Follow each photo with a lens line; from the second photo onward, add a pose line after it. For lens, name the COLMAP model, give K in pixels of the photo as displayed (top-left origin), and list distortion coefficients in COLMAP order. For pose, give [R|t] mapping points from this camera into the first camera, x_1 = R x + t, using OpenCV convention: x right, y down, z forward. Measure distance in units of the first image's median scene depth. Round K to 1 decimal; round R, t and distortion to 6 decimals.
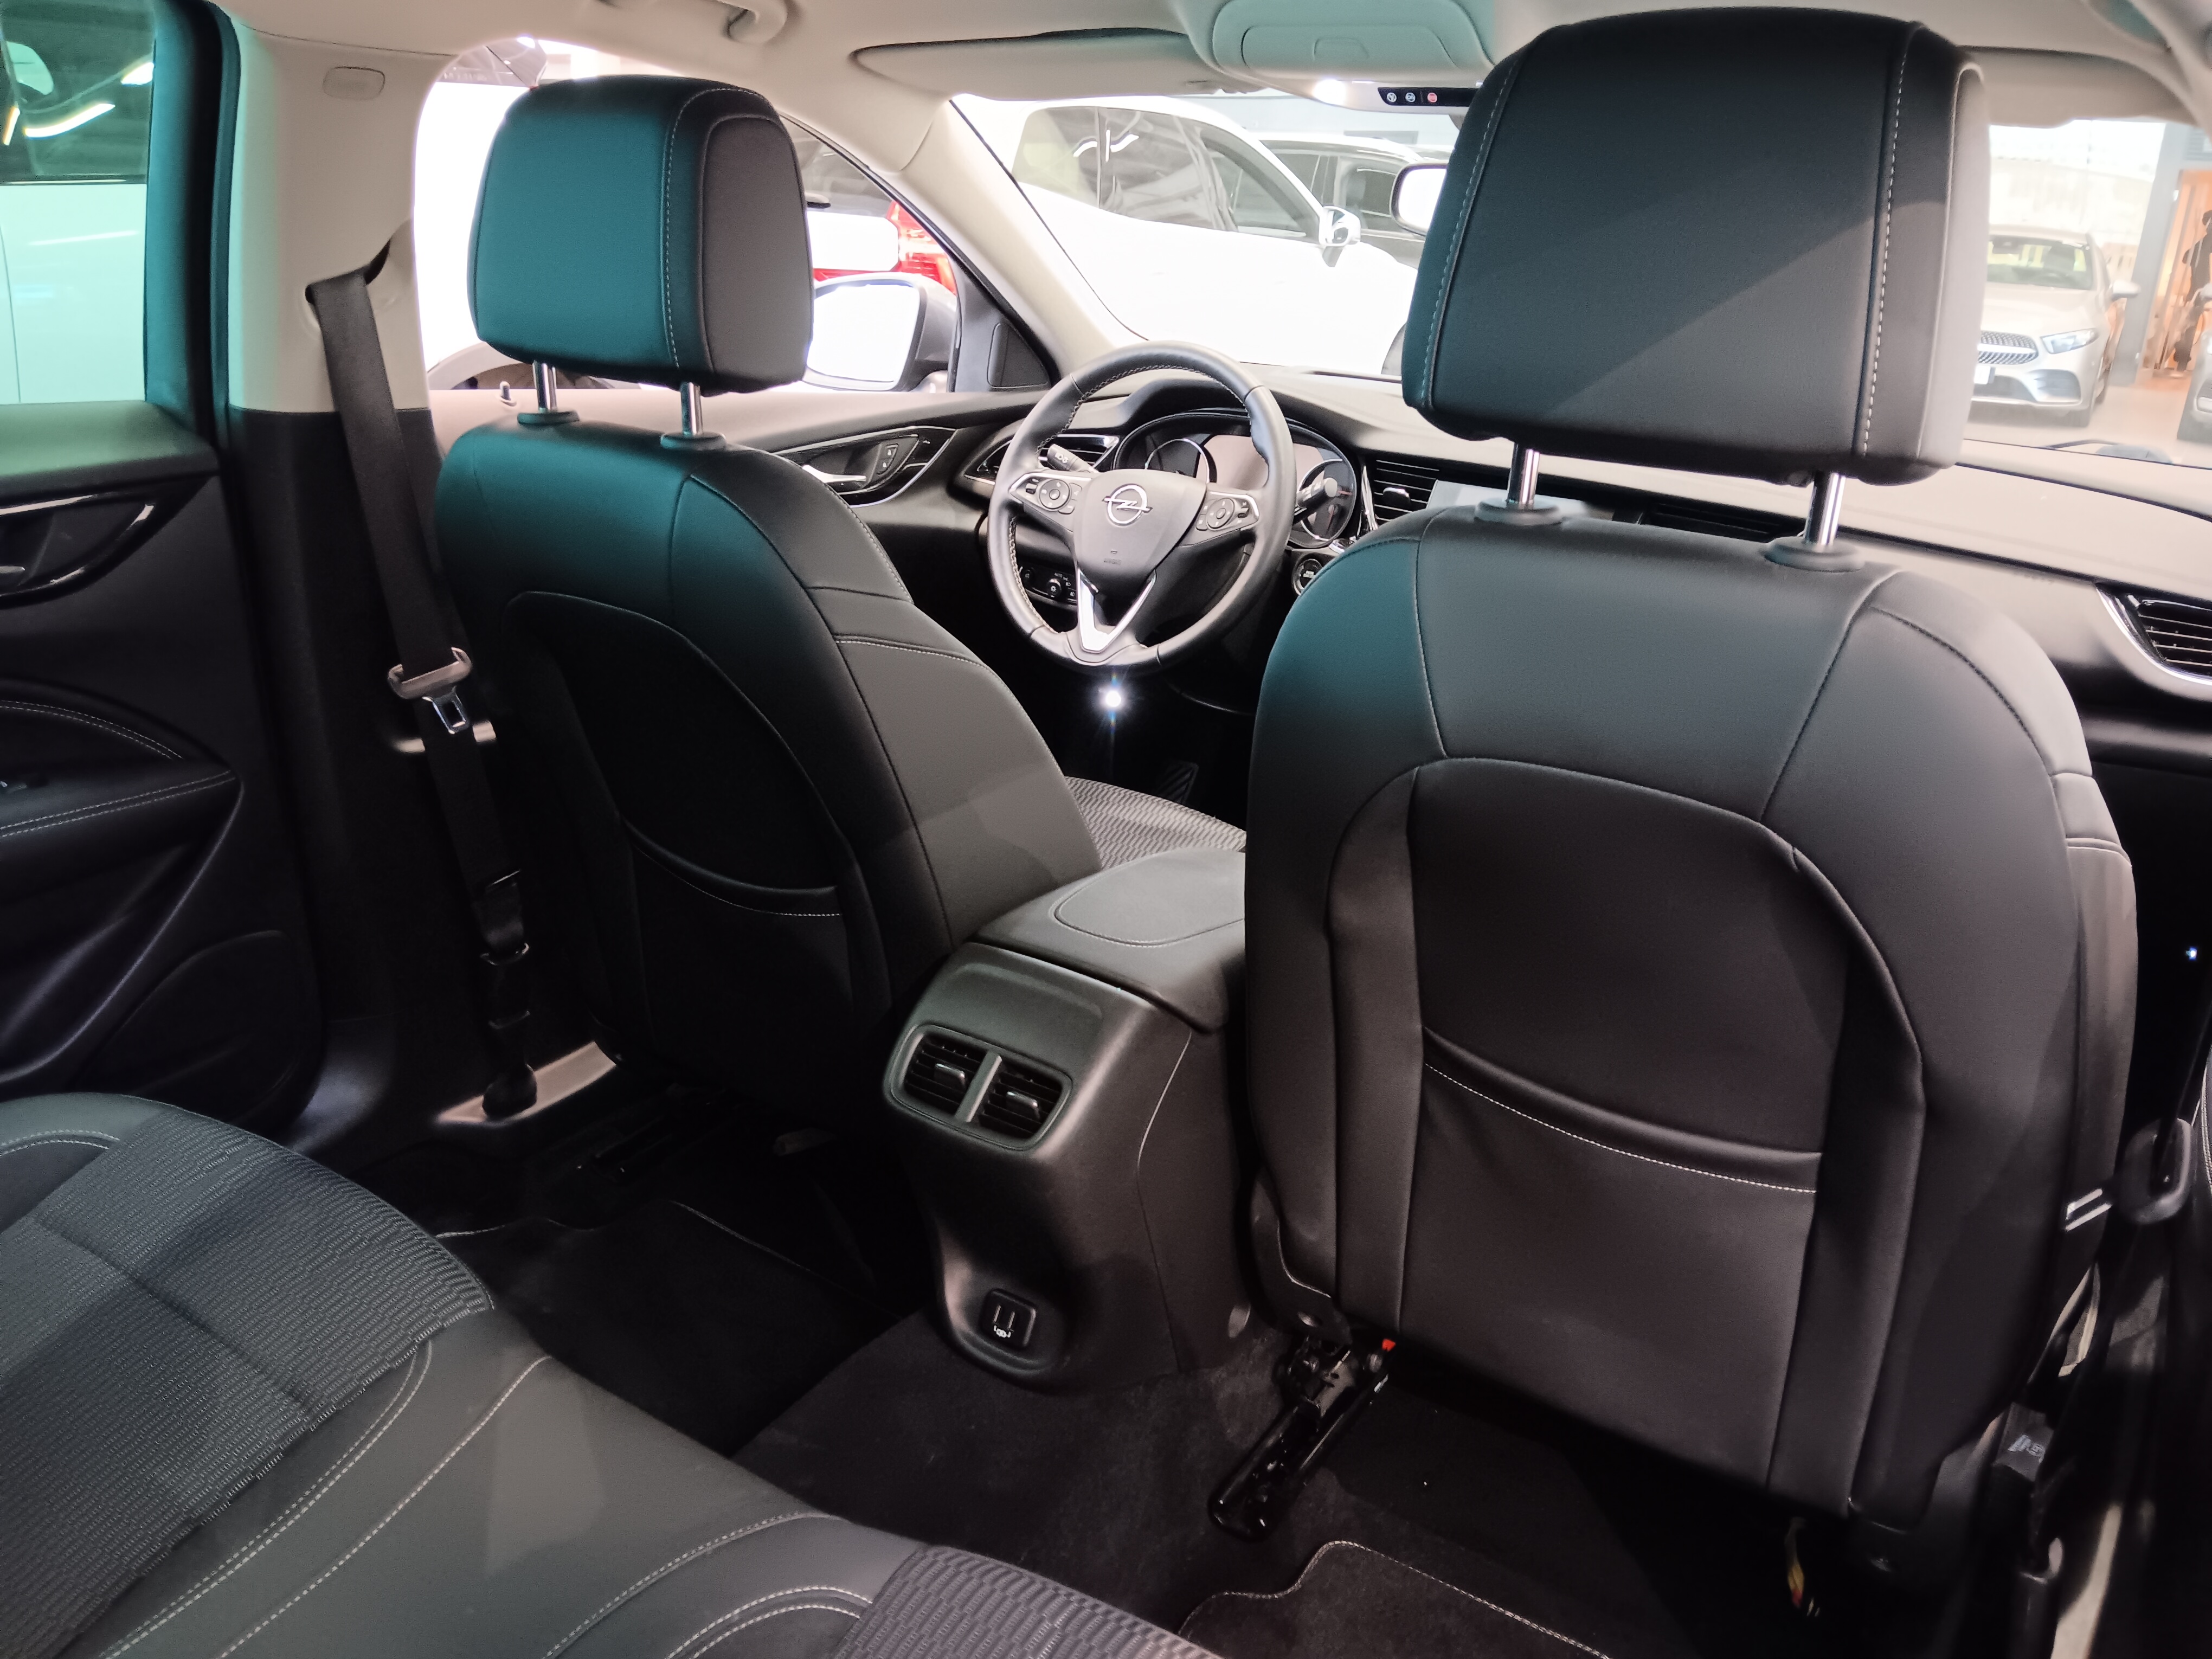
lens RADIAL K [[1736.3, 0, 1139.7], [0, 1736.3, 845.9], [0, 0, 1]] dist [0.095653, -0.185593]
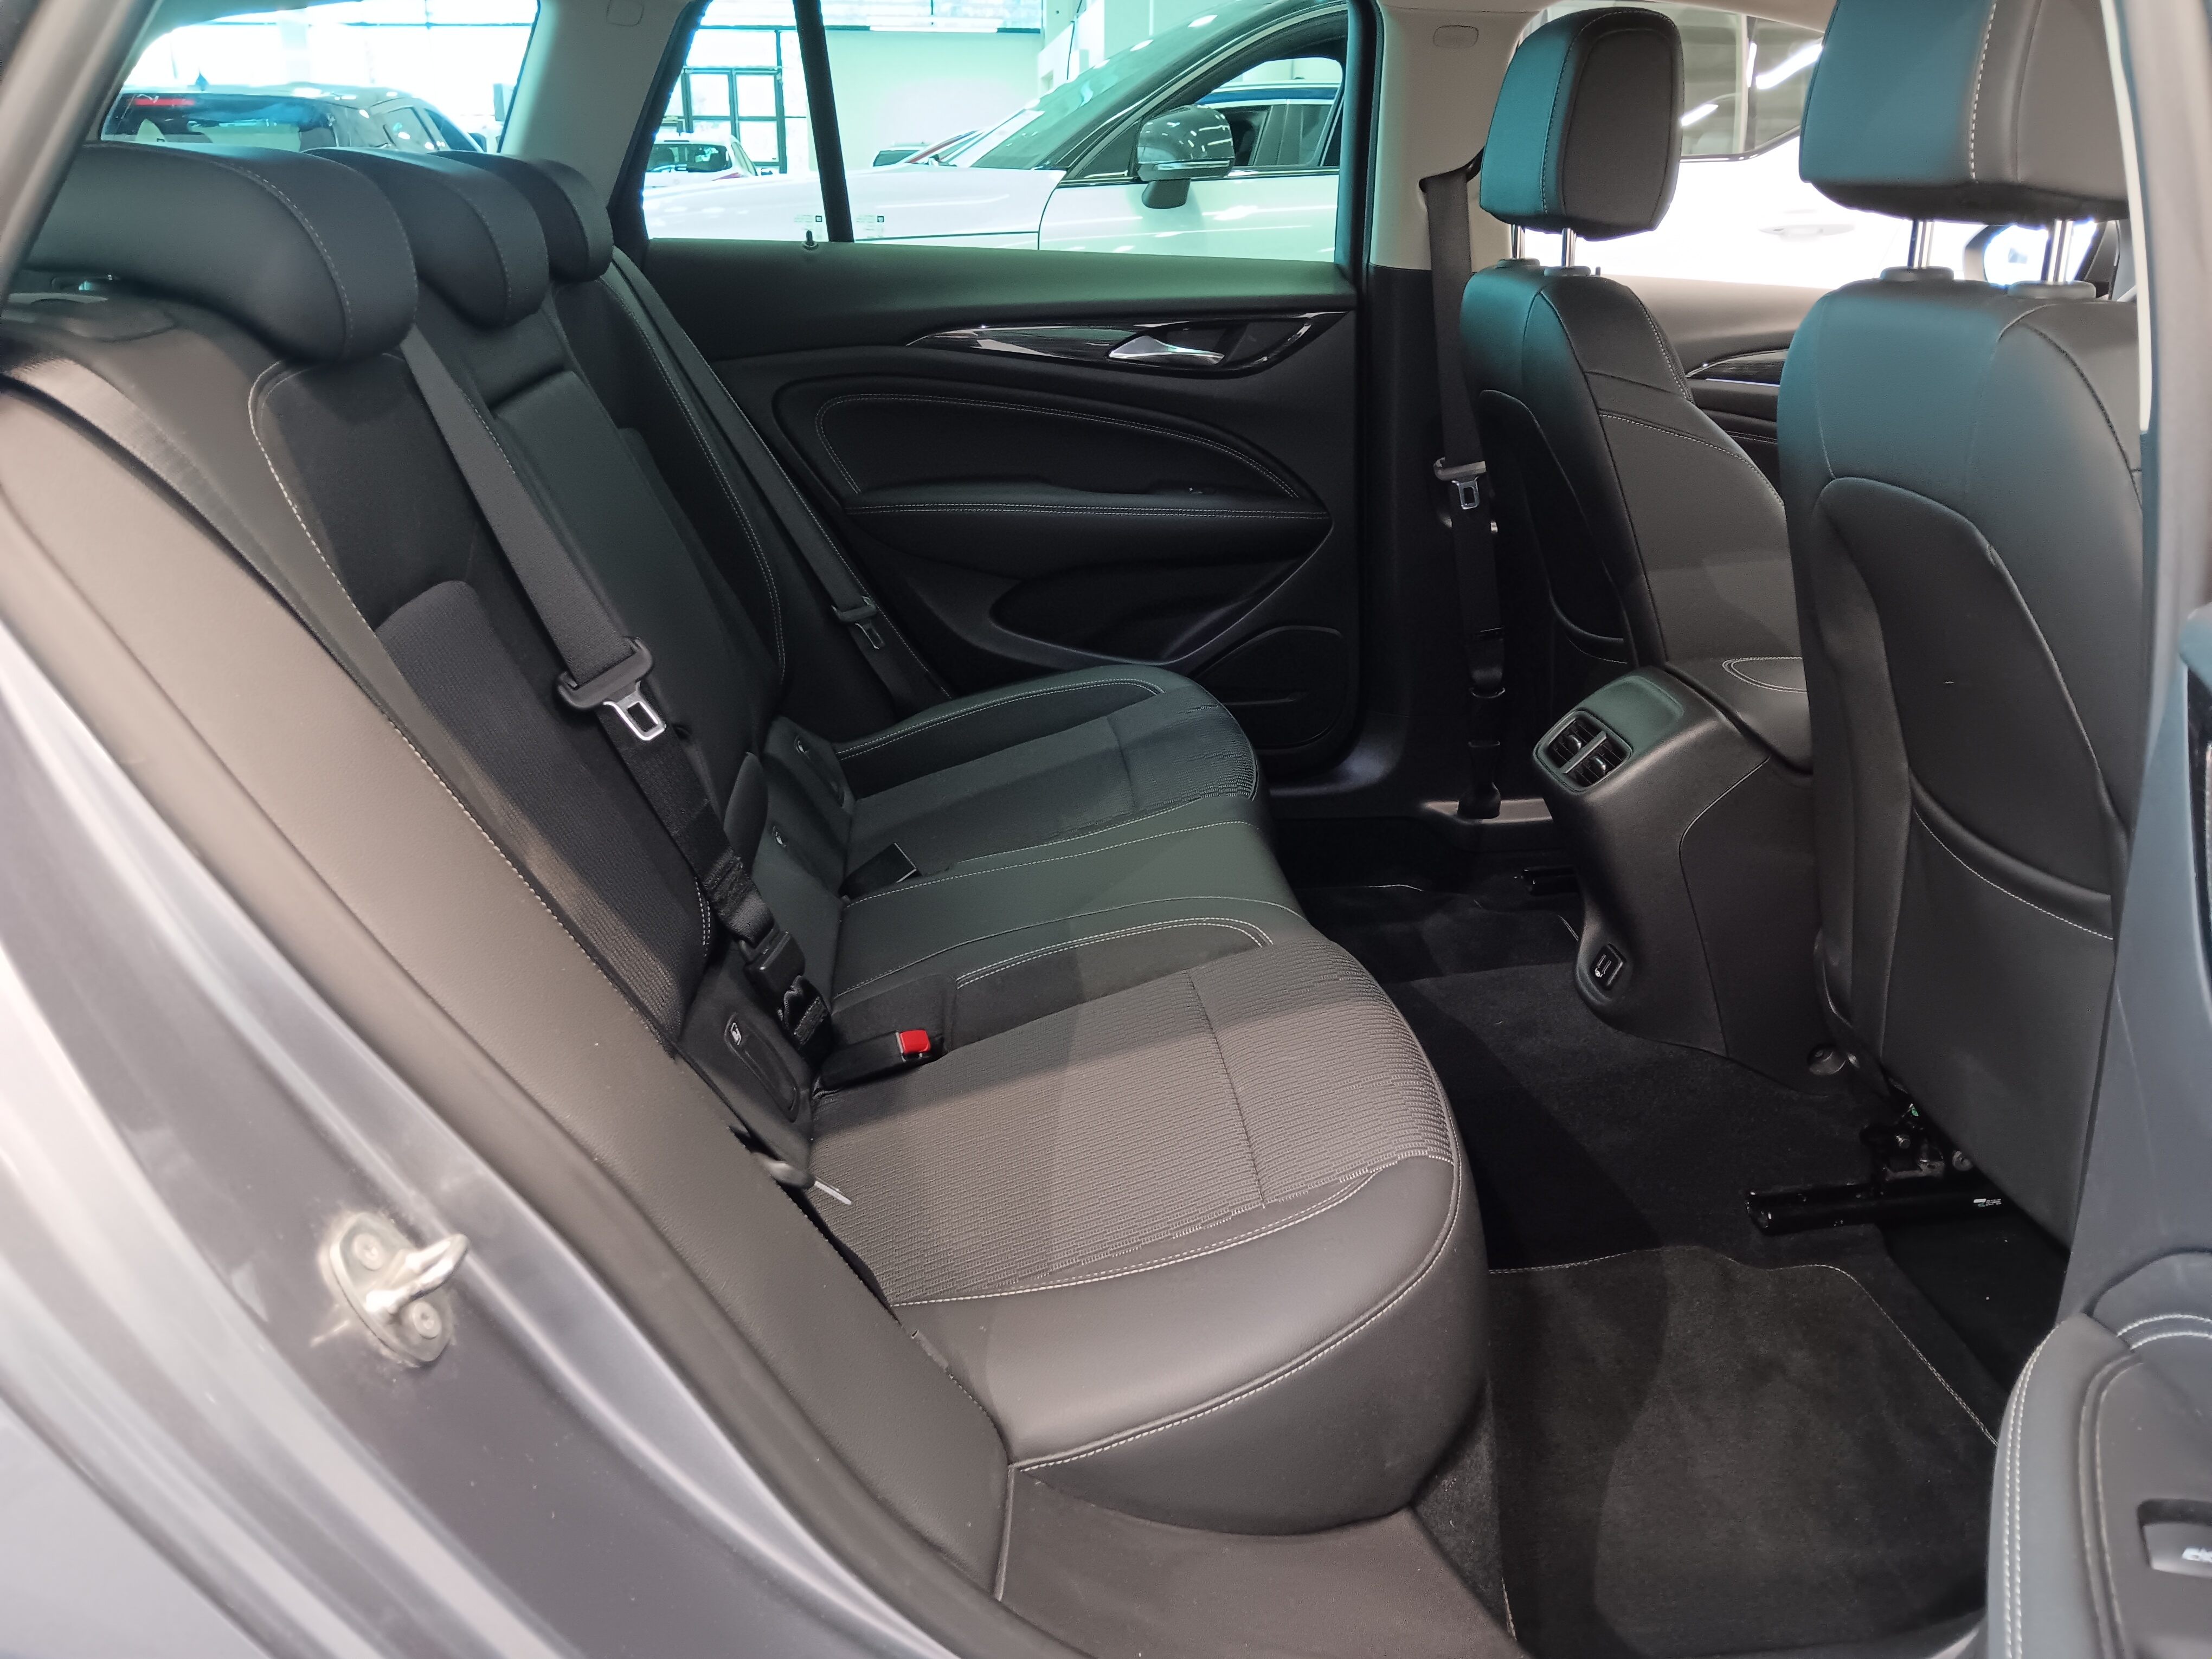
lens RADIAL K [[1713.5, 0, 1106.0], [0, 1713.5, 829.5], [0, 0, 1]] dist [0.129229, -0.325760]
pose [[0.635497, 0.234541, -0.735619, 0.573840], [-0.248495, 0.964183, 0.092741, 0.143741], [0.731023, 0.123861, 0.671017, -0.116421]]
